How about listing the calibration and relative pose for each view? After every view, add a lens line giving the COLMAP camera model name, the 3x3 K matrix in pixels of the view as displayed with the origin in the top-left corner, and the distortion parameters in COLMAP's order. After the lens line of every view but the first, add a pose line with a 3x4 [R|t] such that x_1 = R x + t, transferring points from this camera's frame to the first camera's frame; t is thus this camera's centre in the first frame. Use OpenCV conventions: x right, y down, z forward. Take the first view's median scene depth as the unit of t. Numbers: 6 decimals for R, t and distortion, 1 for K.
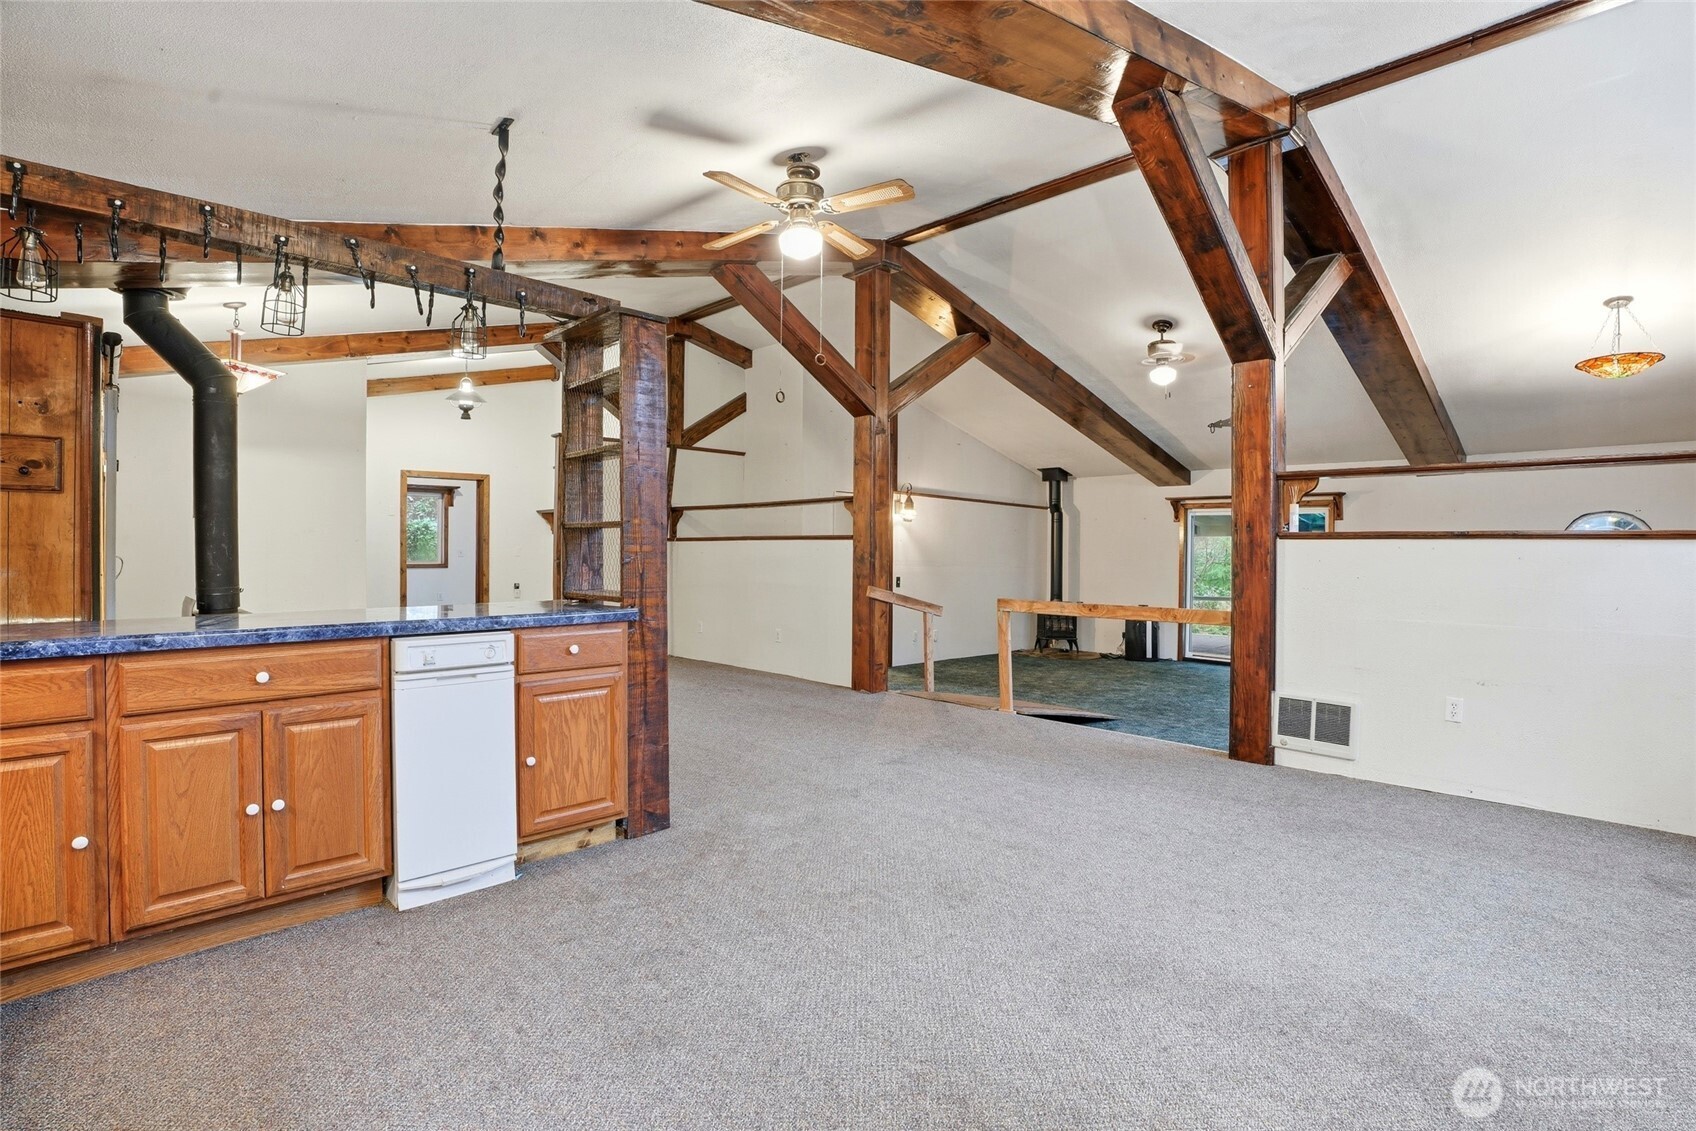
lens RADIAL K [[813.0, 0, 836.9], [0, 813.0, 545.9], [0, 0, 1]] dist [-0.067868, 0.020283]
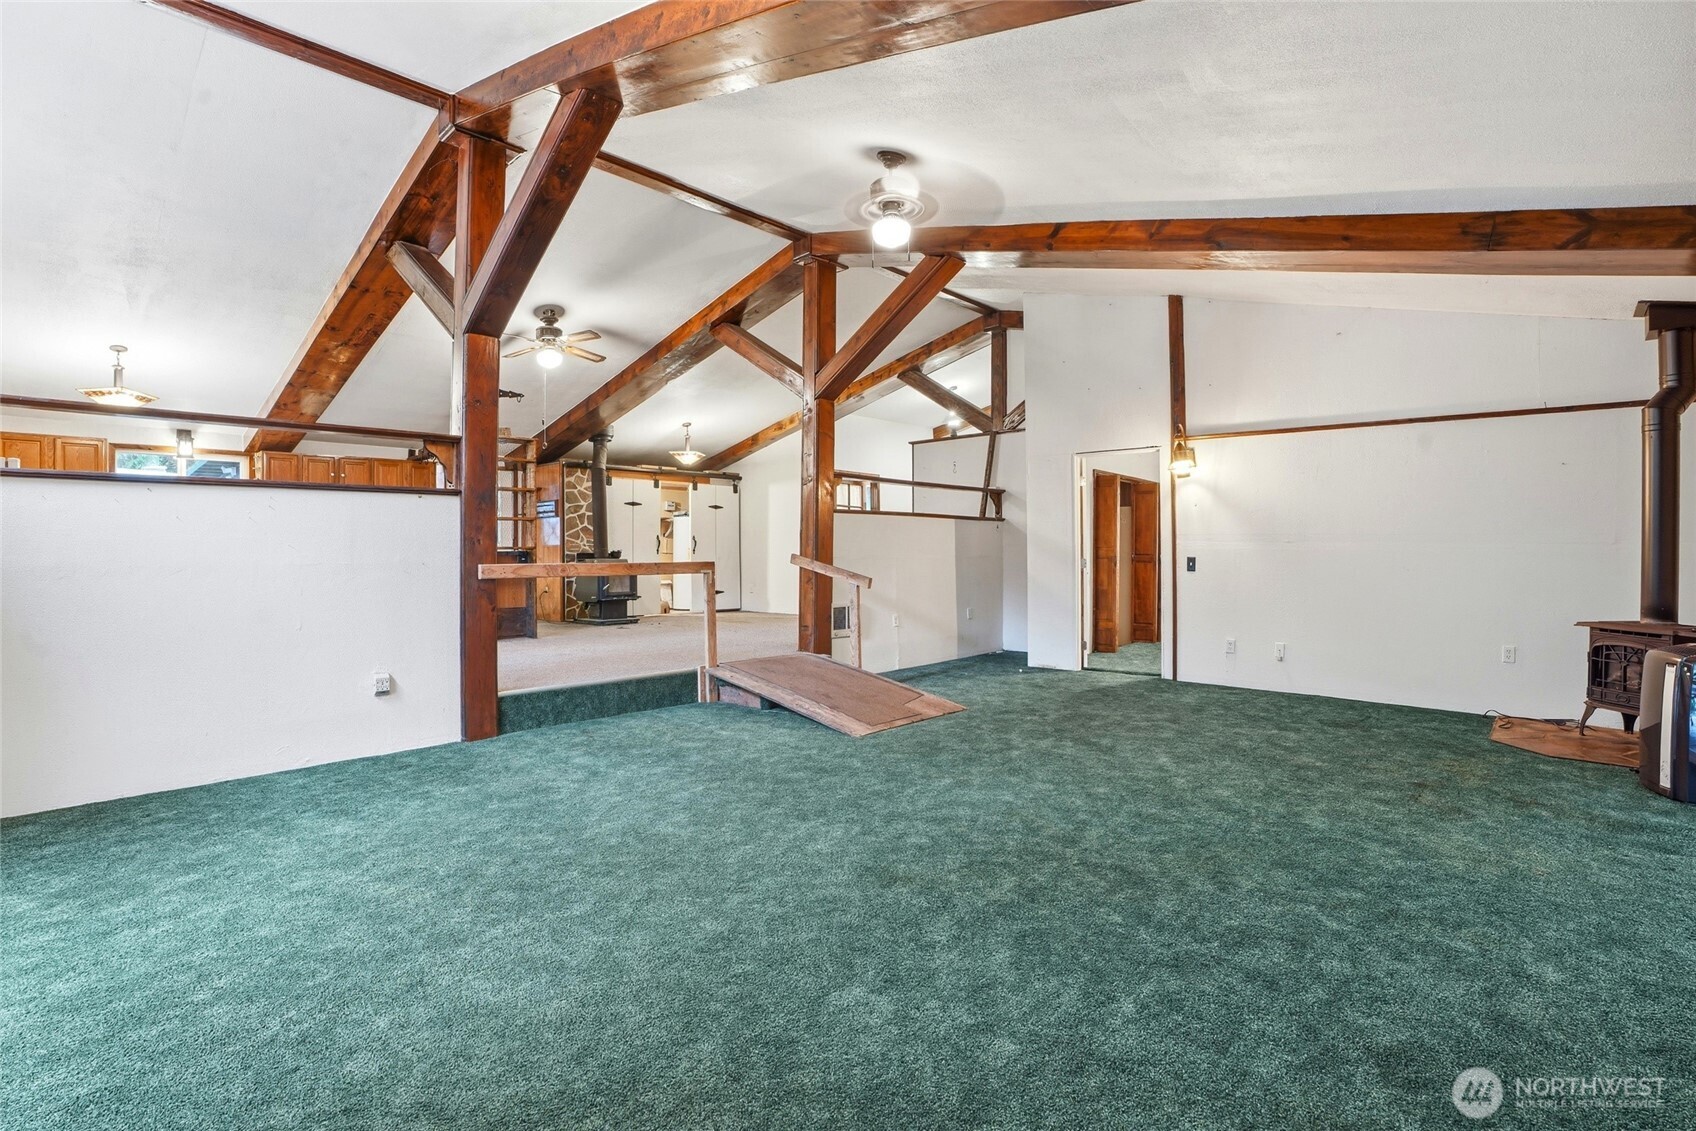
lens RADIAL K [[805.8, 0, 850.9], [0, 805.8, 527.2], [0, 0, 1]] dist [-0.080080, 0.025565]
pose [[0.051521, -0.038066, -0.997946, 2.567749], [0.010904, 0.999235, -0.037552, 0.119784], [0.998612, -0.008946, 0.051897, 2.288928]]
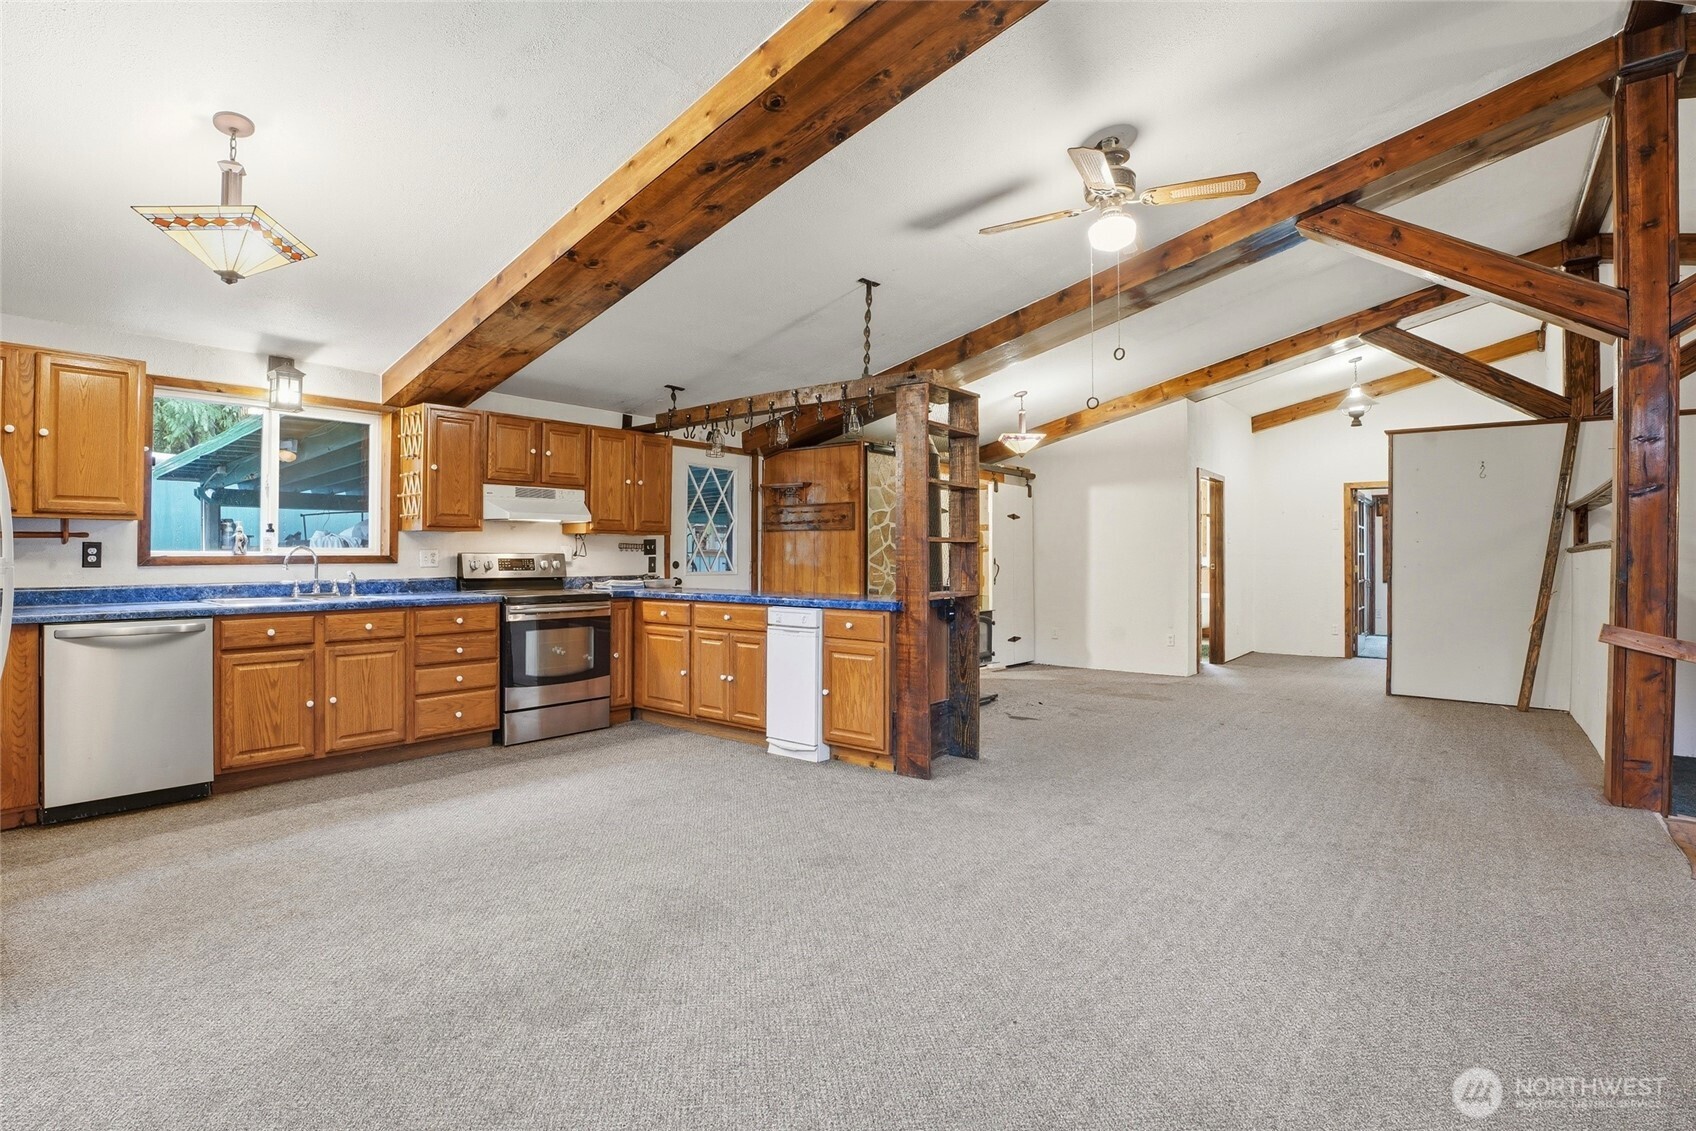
lens RADIAL K [[813.0, 0, 836.9], [0, 813.0, 545.9], [0, 0, 1]] dist [-0.067868, 0.020283]
pose [[0.117958, -0.016102, -0.992888, 1.186523], [-0.001871, 0.999863, -0.016437, 0.005190], [0.993017, 0.003797, 0.117912, 0.807163]]
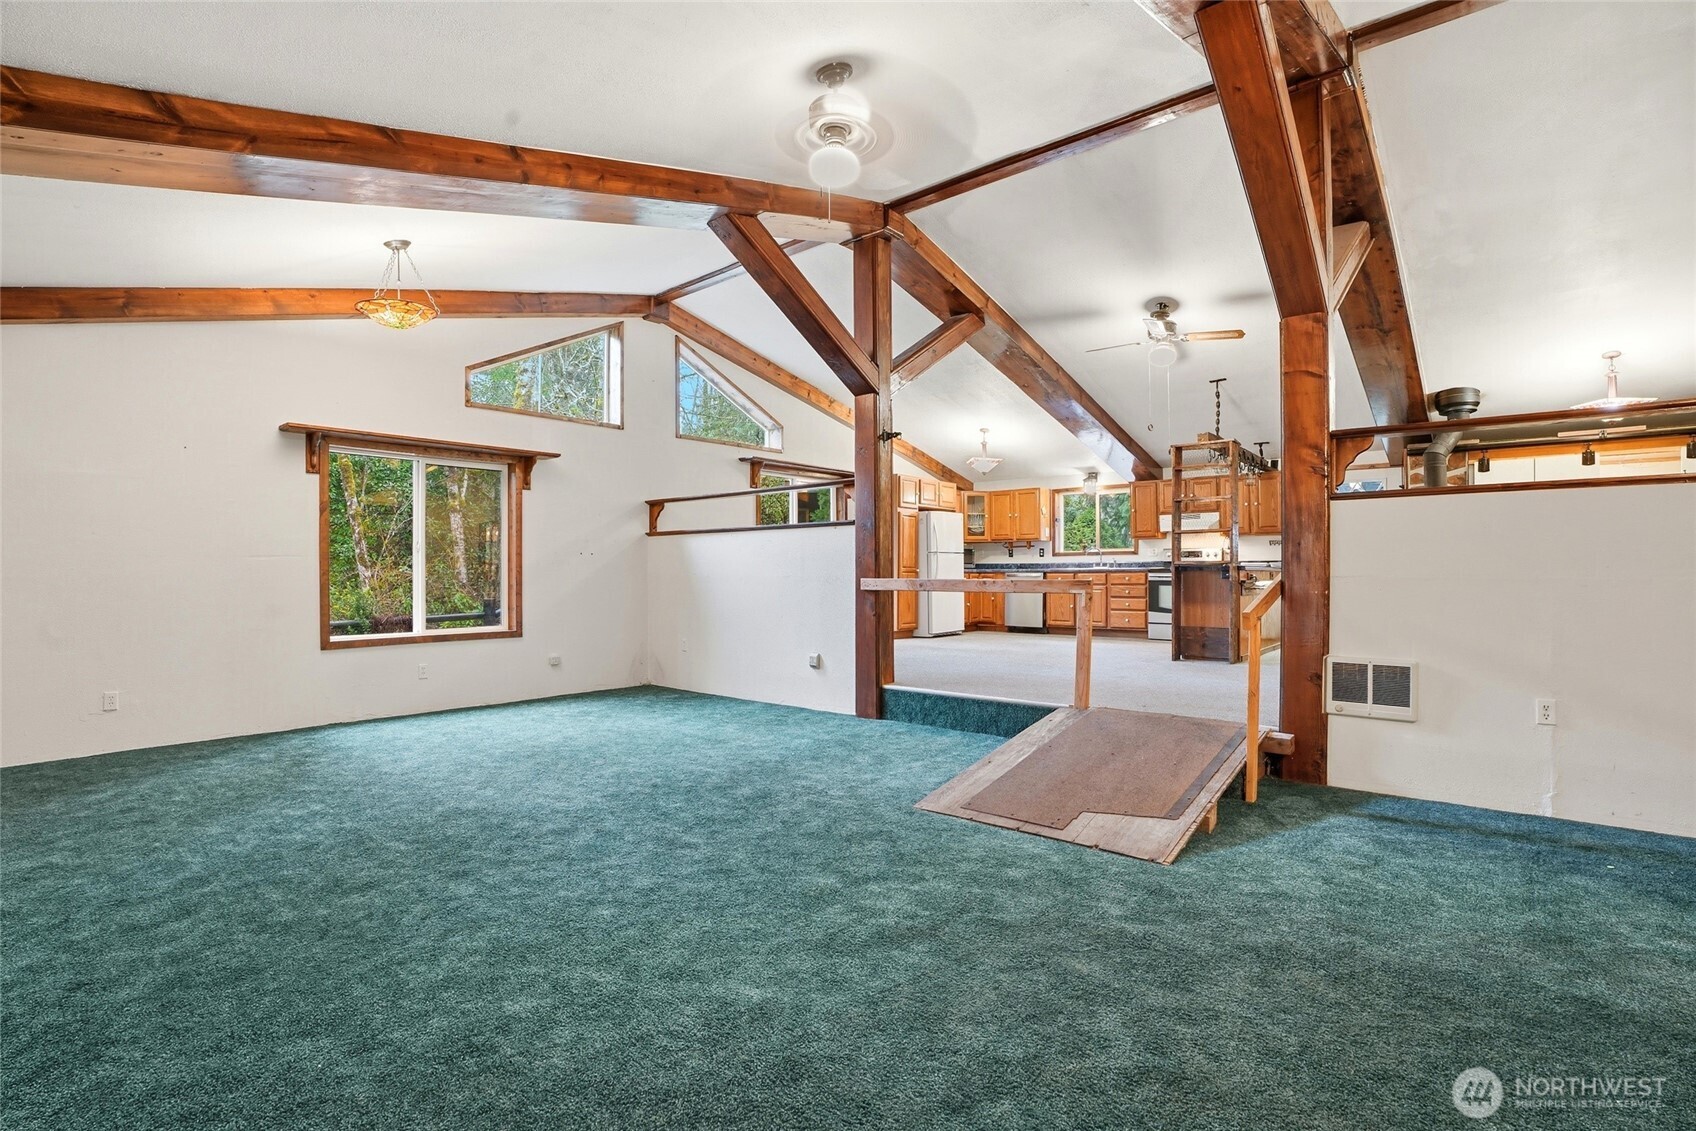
lens RADIAL K [[799.6, 0, 848.5], [0, 799.6, 554.0], [0, 0, 1]] dist [-0.076910, 0.024727]
pose [[-0.996238, -0.007675, -0.086317, 1.061320], [-0.005455, 0.999649, -0.025930, 0.119268], [0.086485, -0.025362, -0.995930, 3.700672]]
